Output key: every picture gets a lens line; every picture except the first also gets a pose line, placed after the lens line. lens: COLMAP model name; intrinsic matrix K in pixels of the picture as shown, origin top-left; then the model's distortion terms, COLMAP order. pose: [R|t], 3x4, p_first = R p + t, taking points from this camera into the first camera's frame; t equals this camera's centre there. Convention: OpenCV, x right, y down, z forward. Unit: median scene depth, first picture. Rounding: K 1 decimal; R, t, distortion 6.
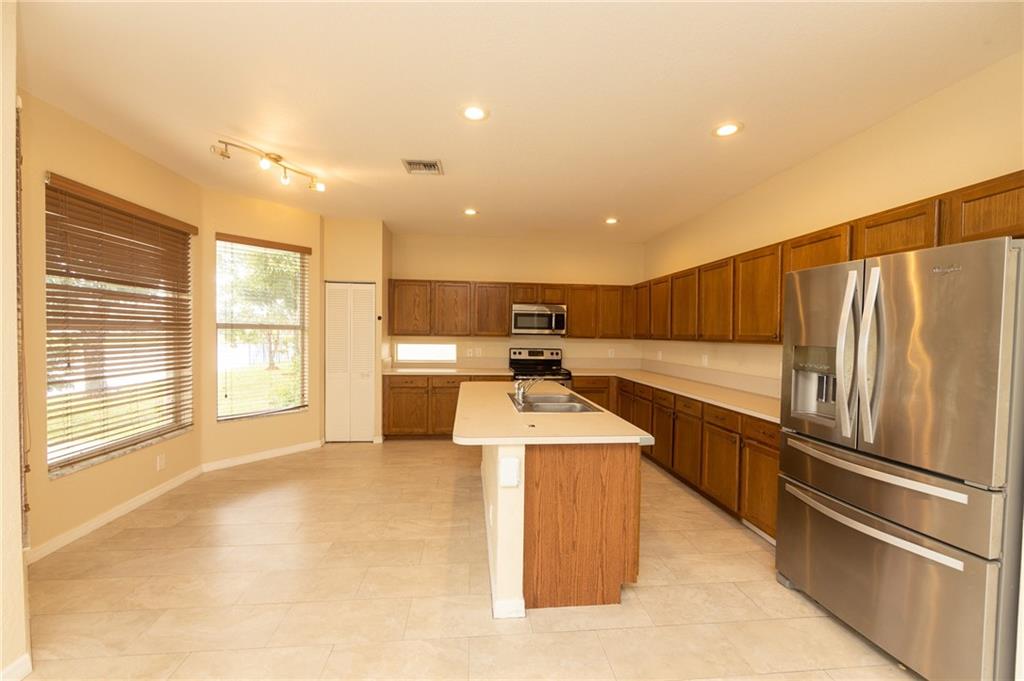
lens RADIAL K [[399.6, 0, 509.7], [0, 399.6, 341.7], [0, 0, 1]] dist [-0.004004, 0.000253]
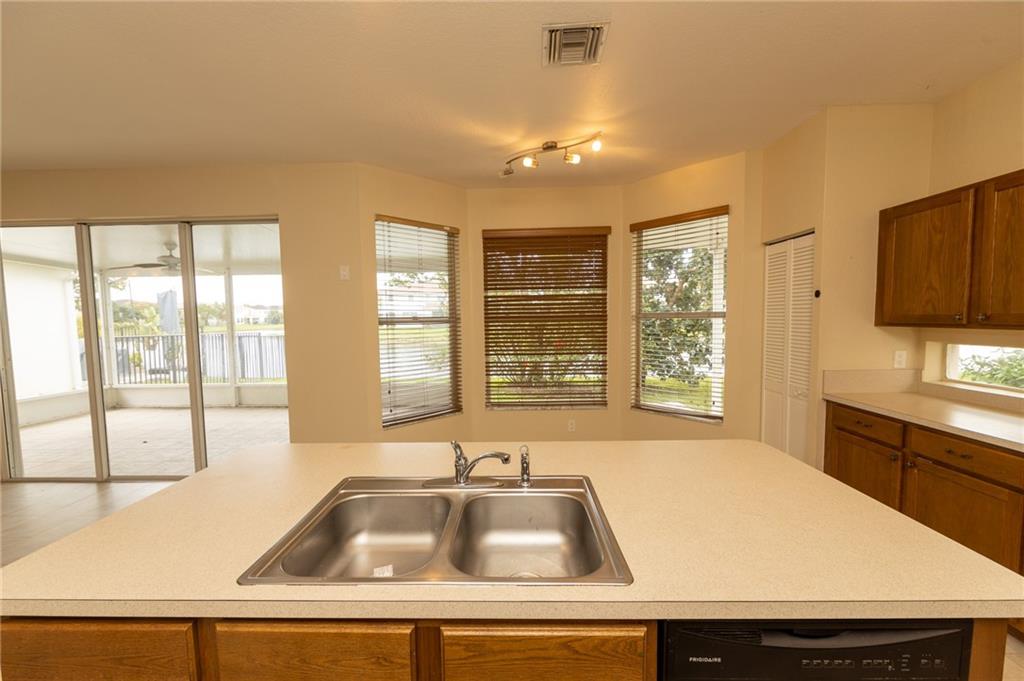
lens RADIAL K [[399.6, 0, 514.9], [0, 399.6, 344.8], [0, 0, 1]] dist [-0.004004, 0.000253]
pose [[-0.123557, 0.056143, -0.990748, 0.266329], [-0.008681, 0.998299, 0.057654, -0.017244], [0.992300, 0.015724, -0.122859, 0.658502]]
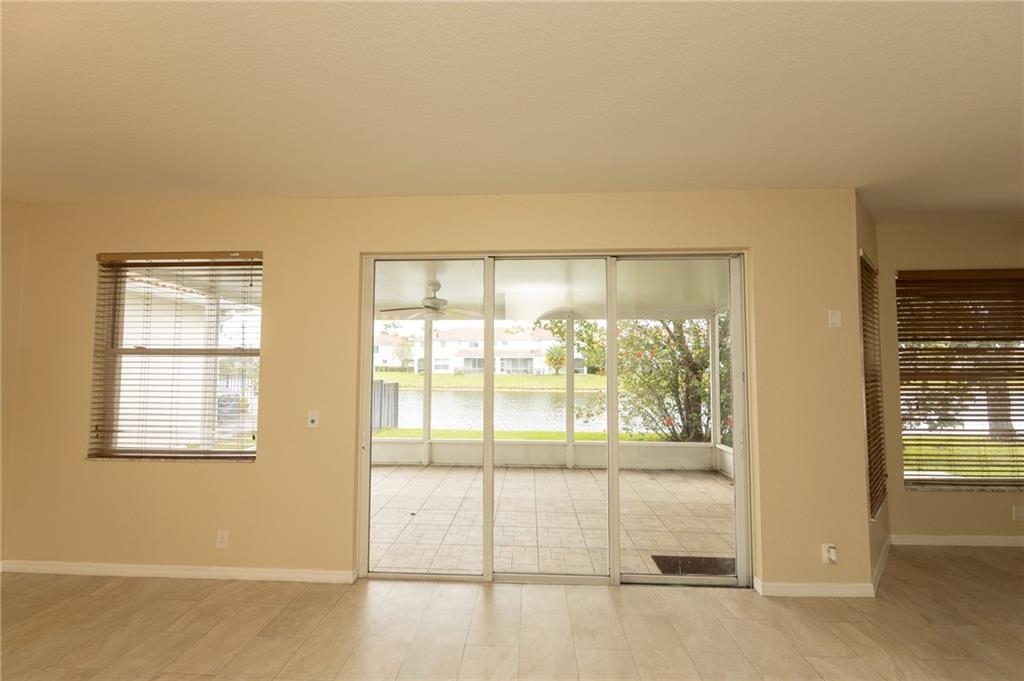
lens RADIAL K [[399.6, 0, 507.3], [0, 399.6, 342.0], [0, 0, 1]] dist [-0.004004, 0.000253]
pose [[-0.154844, -0.064372, -0.985840, 0.223424], [-0.023444, 0.997833, -0.061473, -0.023684], [0.987661, 0.013594, -0.156018, -0.078964]]
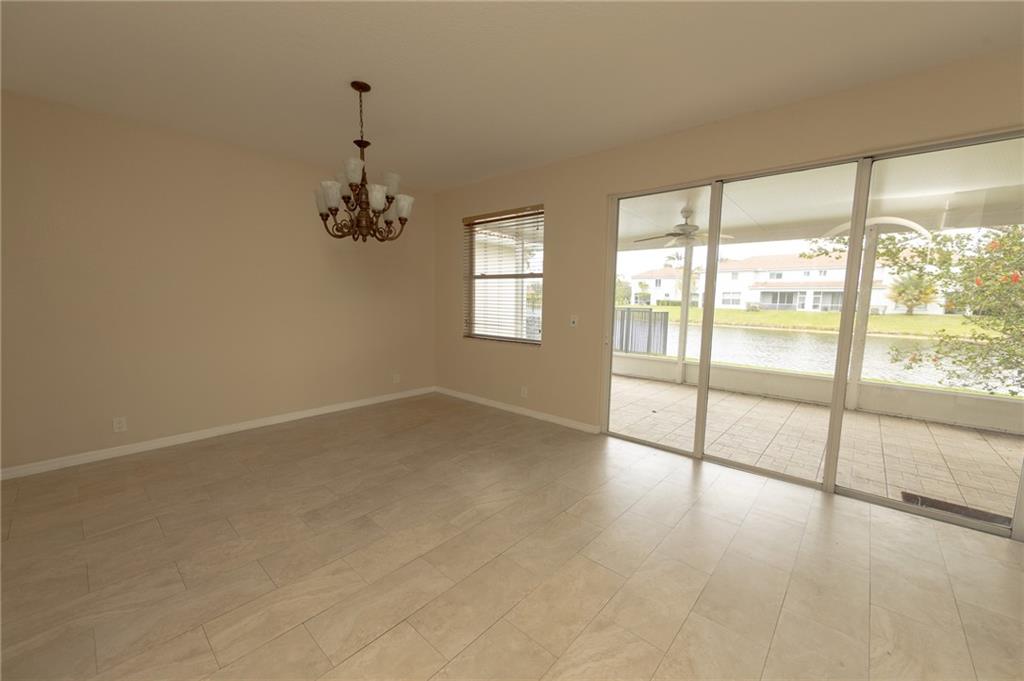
lens RADIAL K [[399.6, 0, 502.0], [0, 399.6, 344.7], [0, 0, 1]] dist [-0.004004, 0.000253]
pose [[-0.750666, 0.058739, -0.658066, 0.356303], [-0.034916, 0.991121, 0.128298, 0.006684], [0.659759, 0.119286, -0.741949, 0.083126]]
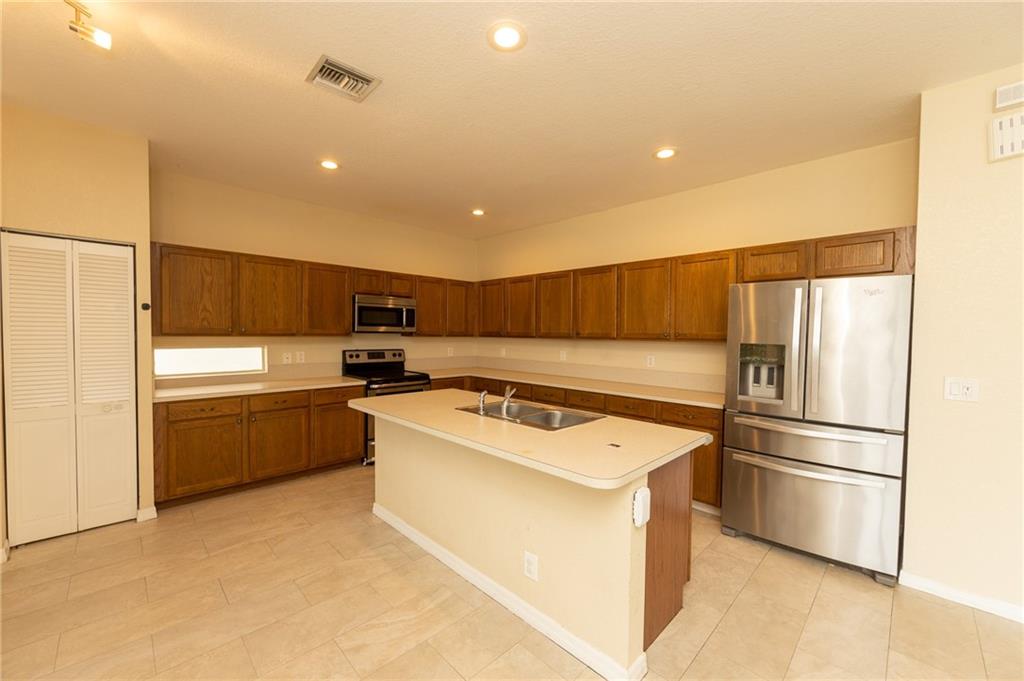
lens RADIAL K [[399.6, 0, 508.7], [0, 399.6, 341.9], [0, 0, 1]] dist [-0.004004, 0.000253]
pose [[0.776462, -0.020123, 0.629843, -0.281654], [0.012320, 0.999784, 0.016754, -0.010697], [-0.630044, -0.005249, 0.776542, 0.212385]]
